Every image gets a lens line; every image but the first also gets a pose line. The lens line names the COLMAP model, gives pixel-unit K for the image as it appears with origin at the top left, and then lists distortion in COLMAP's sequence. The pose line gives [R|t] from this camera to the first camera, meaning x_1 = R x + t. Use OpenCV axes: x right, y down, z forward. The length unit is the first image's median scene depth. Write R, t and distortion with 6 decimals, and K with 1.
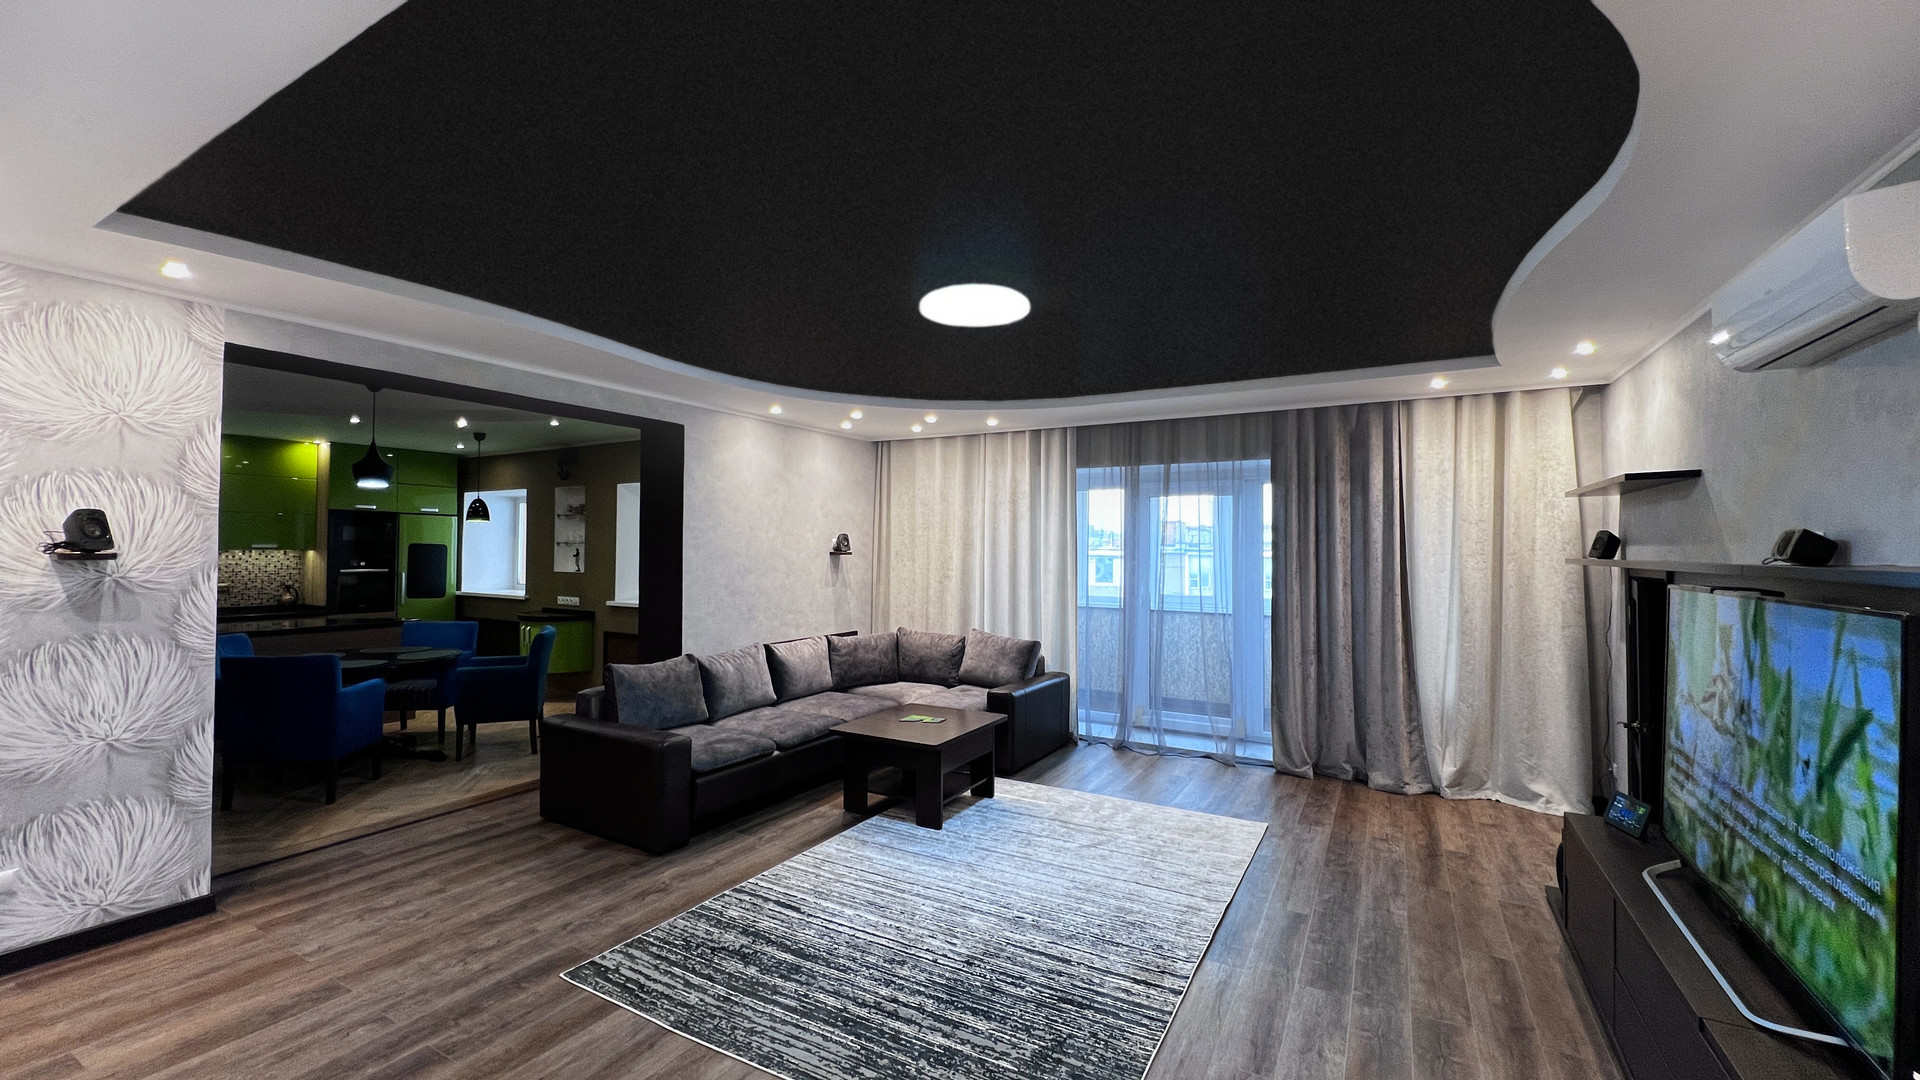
lens RADIAL K [[765.4, 0, 961.2], [0, 765.4, 540.2], [0, 0, 1]] dist [-0.006792, 0.001577]
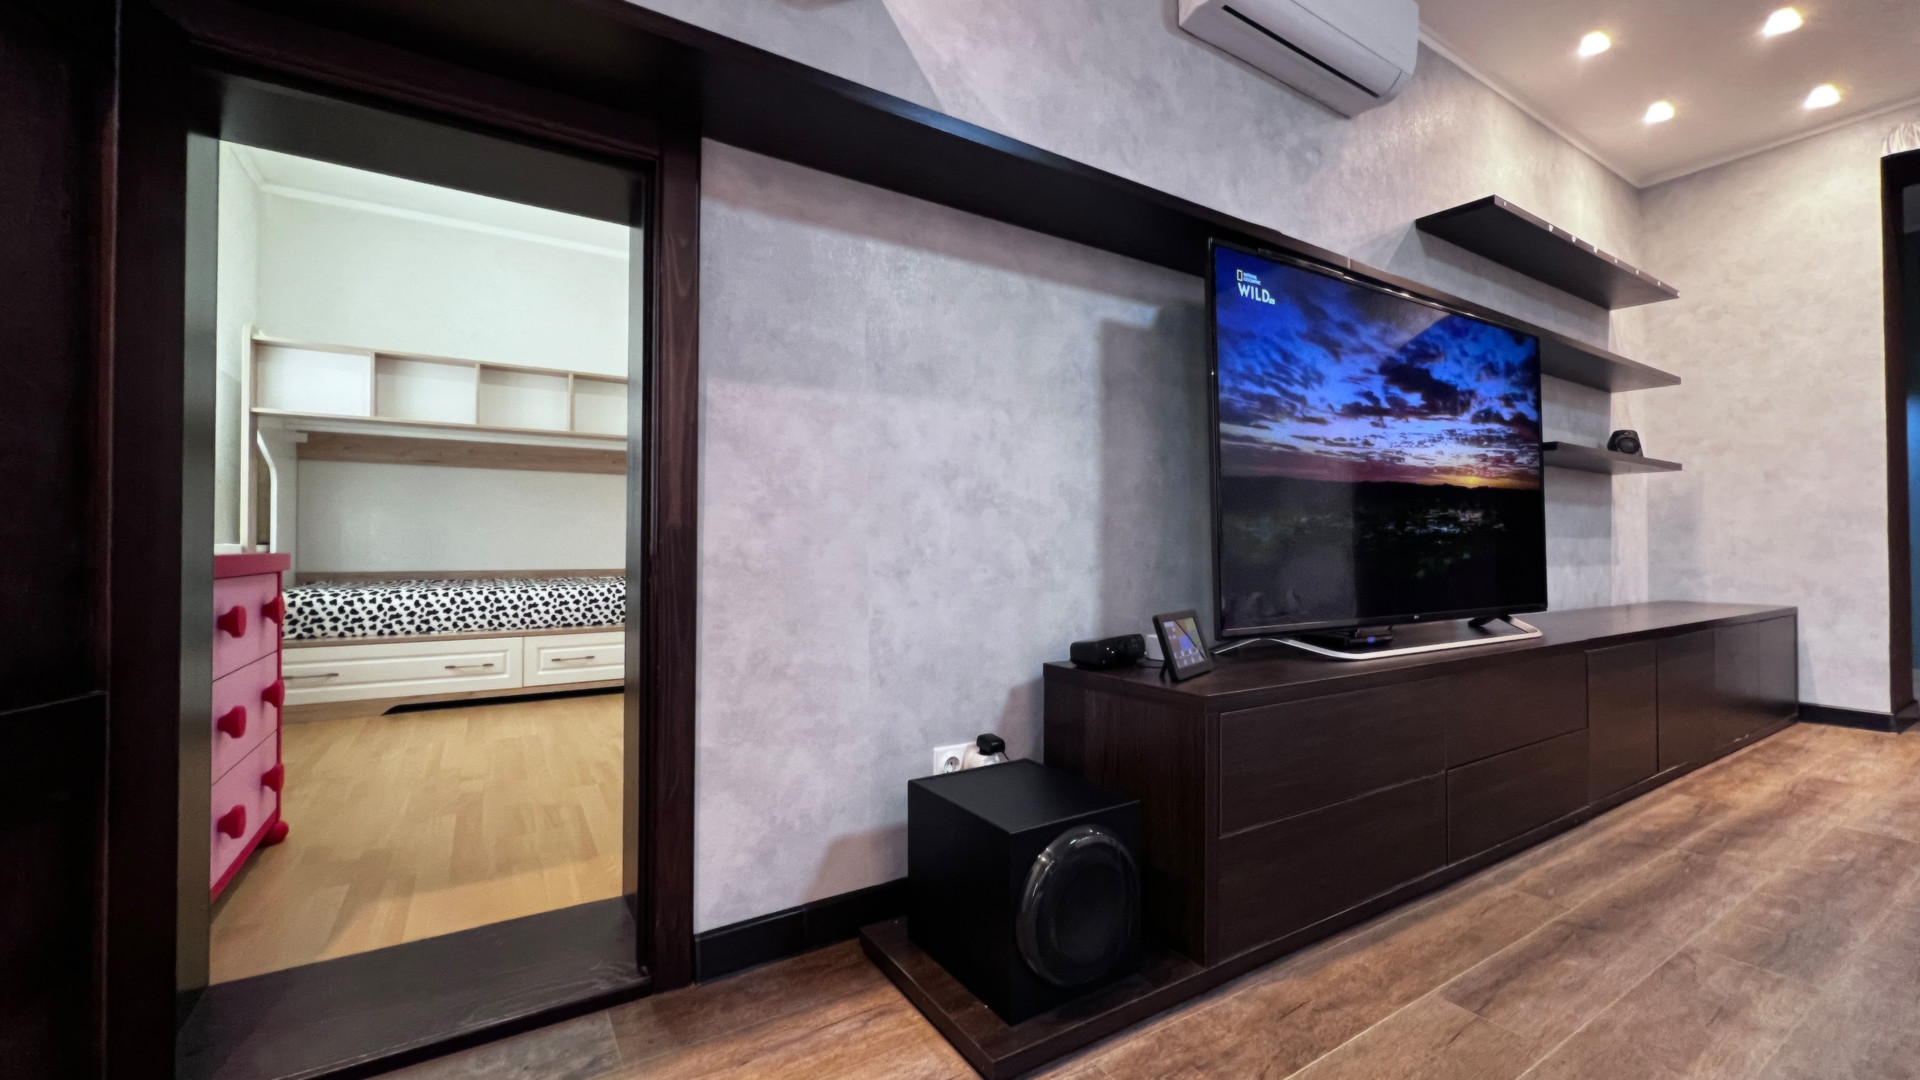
lens RADIAL K [[765.4, 0, 957.4], [0, 765.4, 539.9], [0, 0, 1]] dist [-0.006792, 0.001577]
pose [[-0.877654, -0.001736, 0.479292, 0.652983], [-0.011872, 0.999765, -0.018118, 0.256237], [-0.479148, -0.021591, -0.877469, 1.321785]]
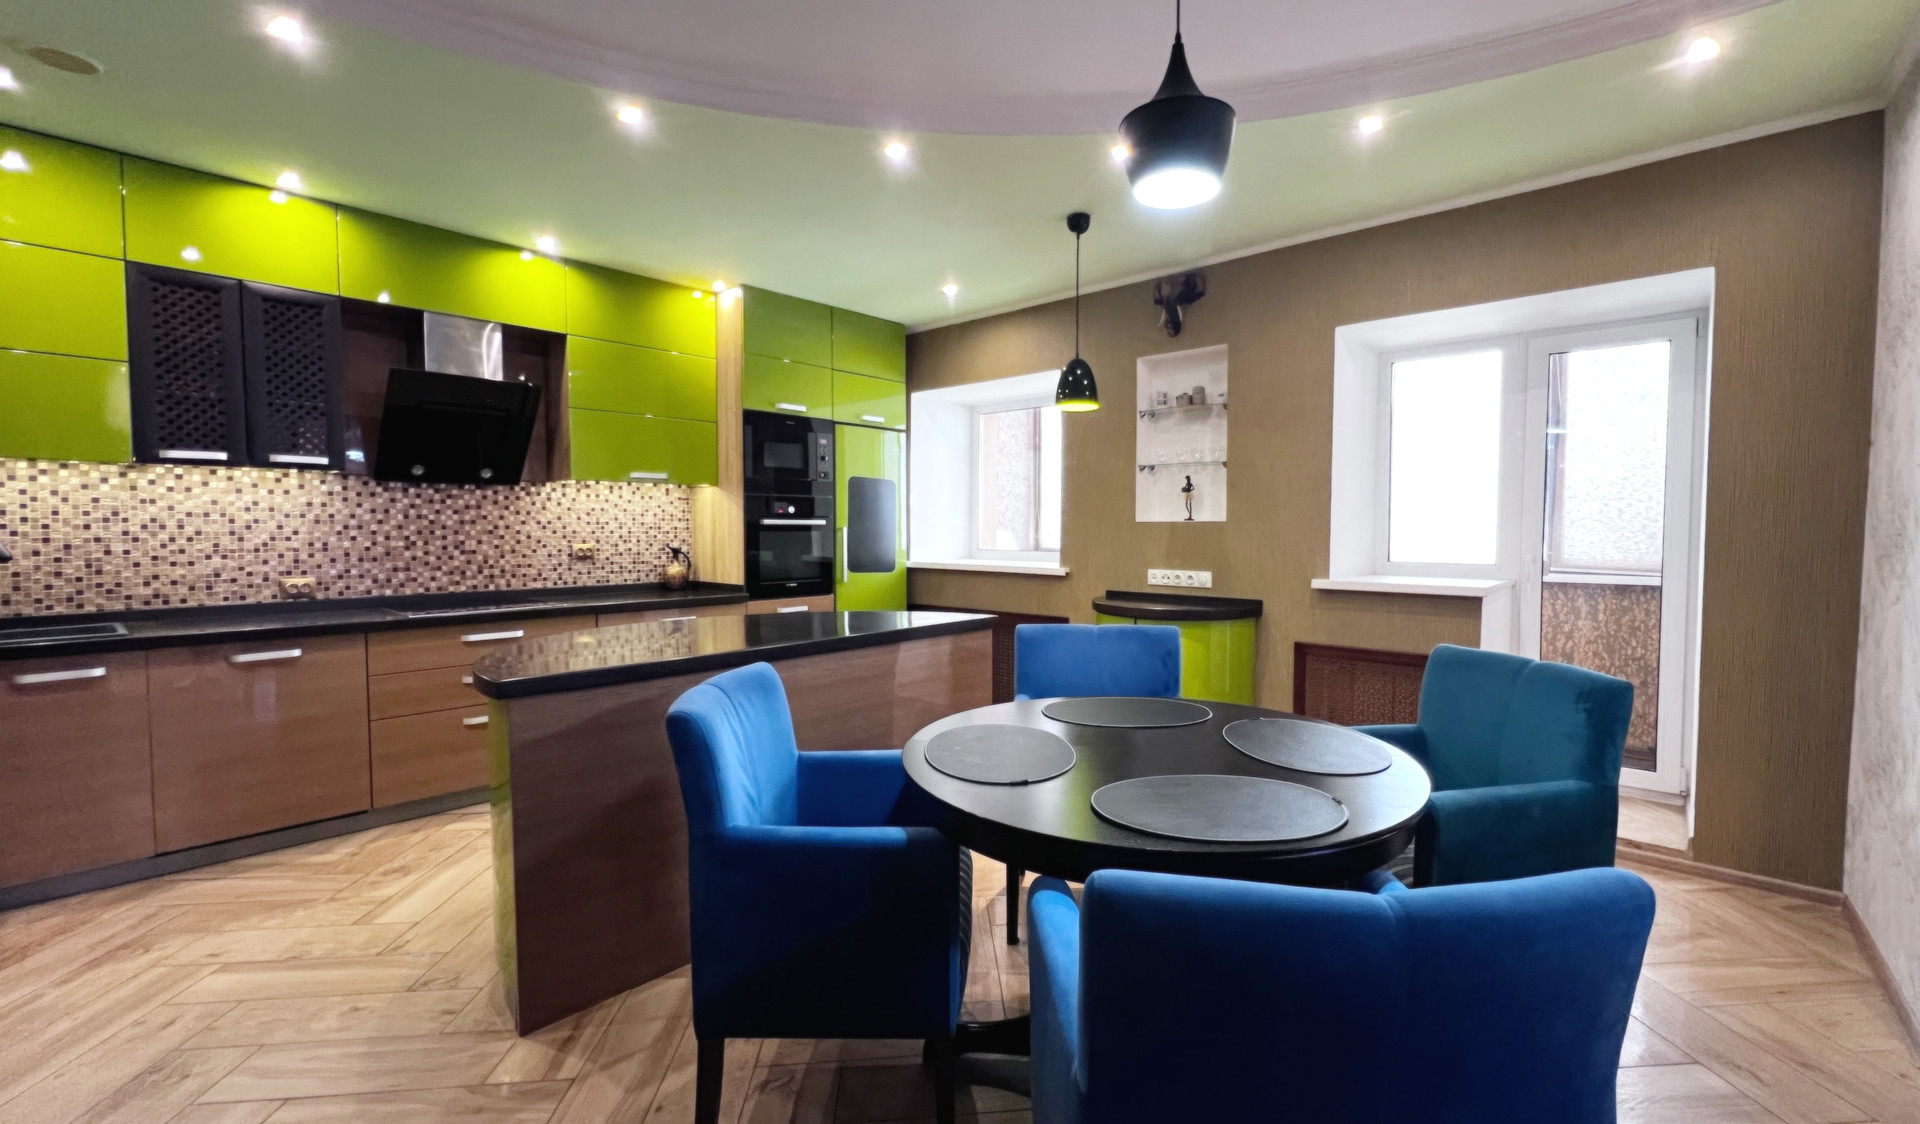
lens RADIAL K [[802.6, 0, 999.2], [0, 802.6, 564.1], [0, 0, 1]] dist [0.002866, -0.000012]
pose [[0.982841, 0.004116, -0.184411, -1.207430], [0.006593, 0.998328, 0.057419, 0.086075], [0.184339, -0.057649, 0.981171, 1.025387]]
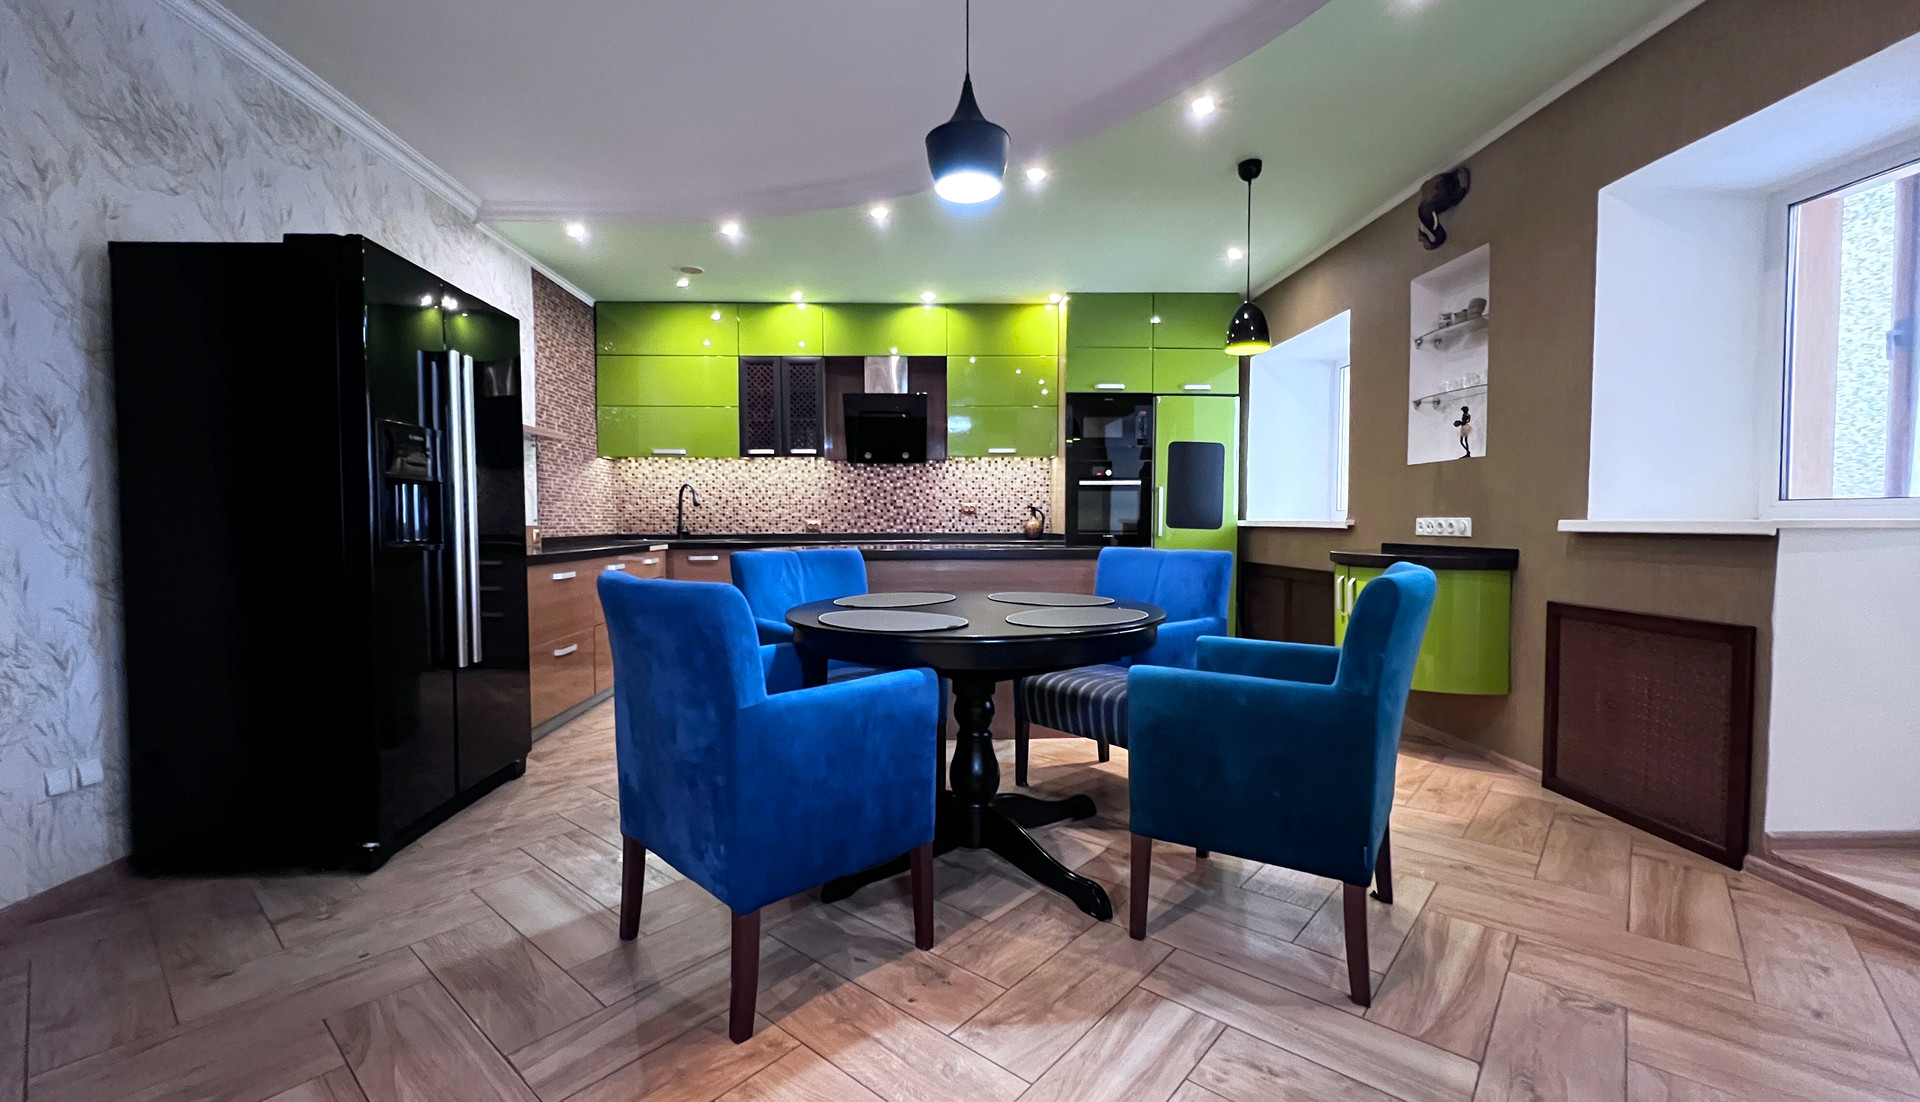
lens RADIAL K [[785.8, 0, 939.0], [0, 785.8, 550.5], [0, 0, 1]] dist [-0.002306, -0.000123]
pose [[0.534780, 0.023873, -0.844654, -0.650717], [0.015682, 0.999148, 0.038169, 0.160584], [0.844846, -0.033657, 0.533950, 1.163550]]
